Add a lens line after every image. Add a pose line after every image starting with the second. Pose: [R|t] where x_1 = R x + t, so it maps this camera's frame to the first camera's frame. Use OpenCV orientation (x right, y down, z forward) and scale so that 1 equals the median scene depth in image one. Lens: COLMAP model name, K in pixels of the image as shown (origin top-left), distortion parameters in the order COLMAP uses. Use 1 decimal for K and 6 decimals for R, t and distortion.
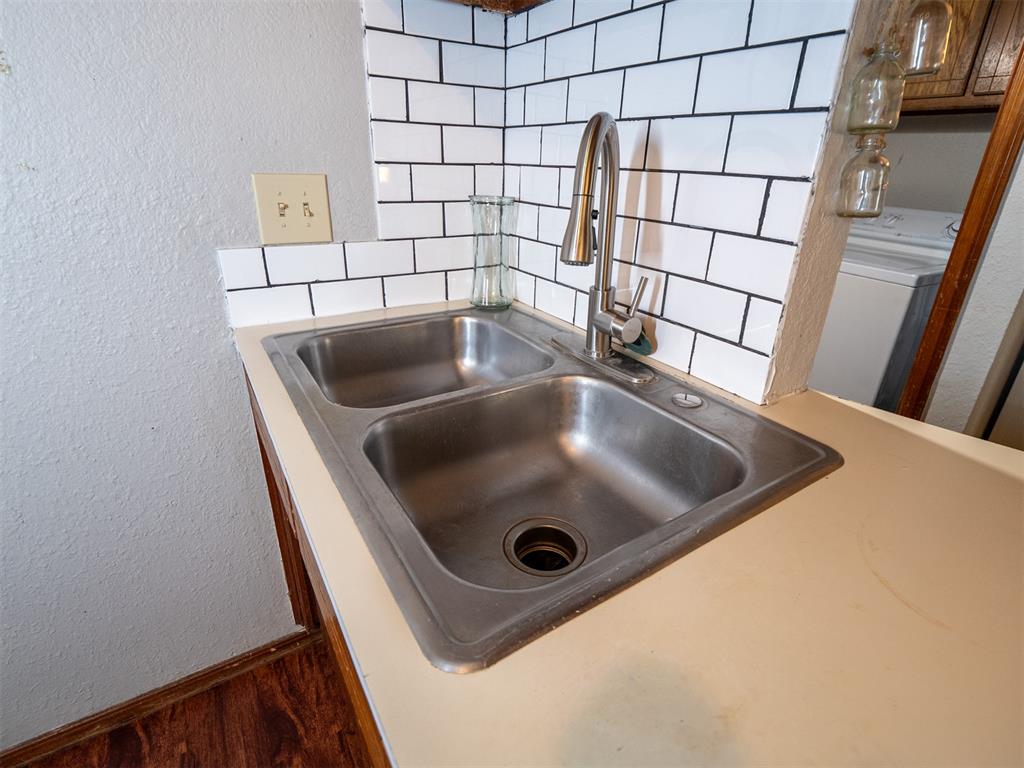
lens RADIAL K [[511.4, 0, 515.5], [0, 511.4, 384.6], [0, 0, 1]] dist [-0.003127, -0.000583]
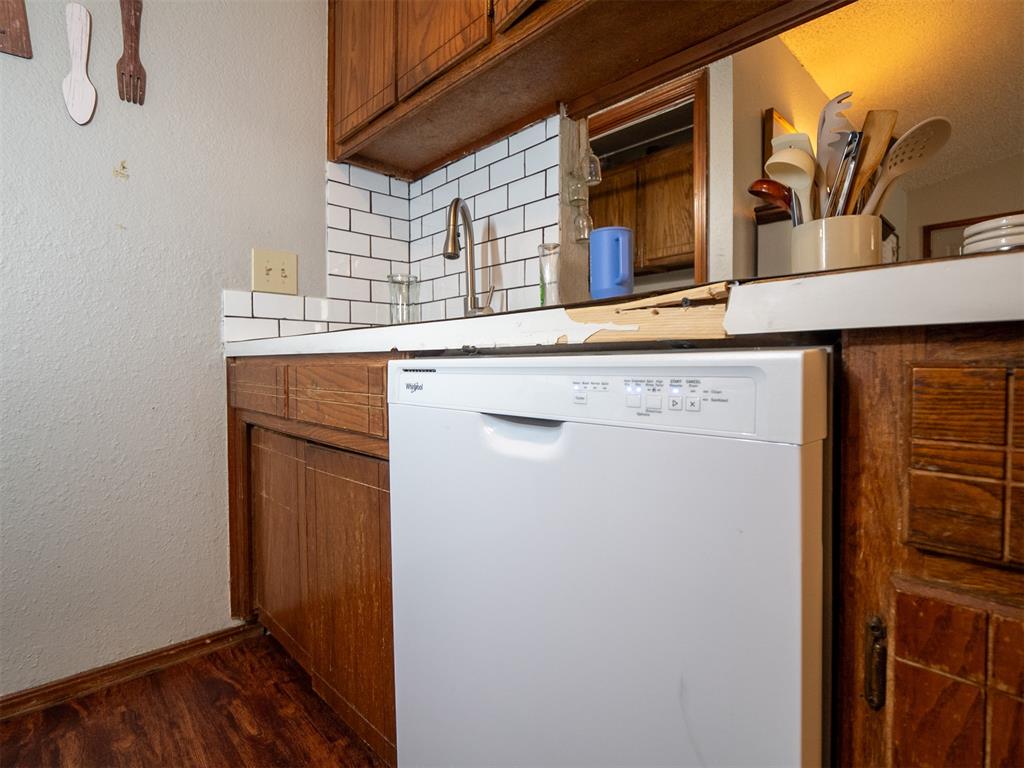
lens RADIAL K [[511.4, 0, 513.2], [0, 511.4, 375.7], [0, 0, 1]] dist [-0.003127, -0.000583]
pose [[0.981704, -0.033222, 0.187492, -0.018752], [0.100893, 0.925831, -0.364223, 0.569061], [-0.161486, 0.376476, 0.912243, -0.410434]]
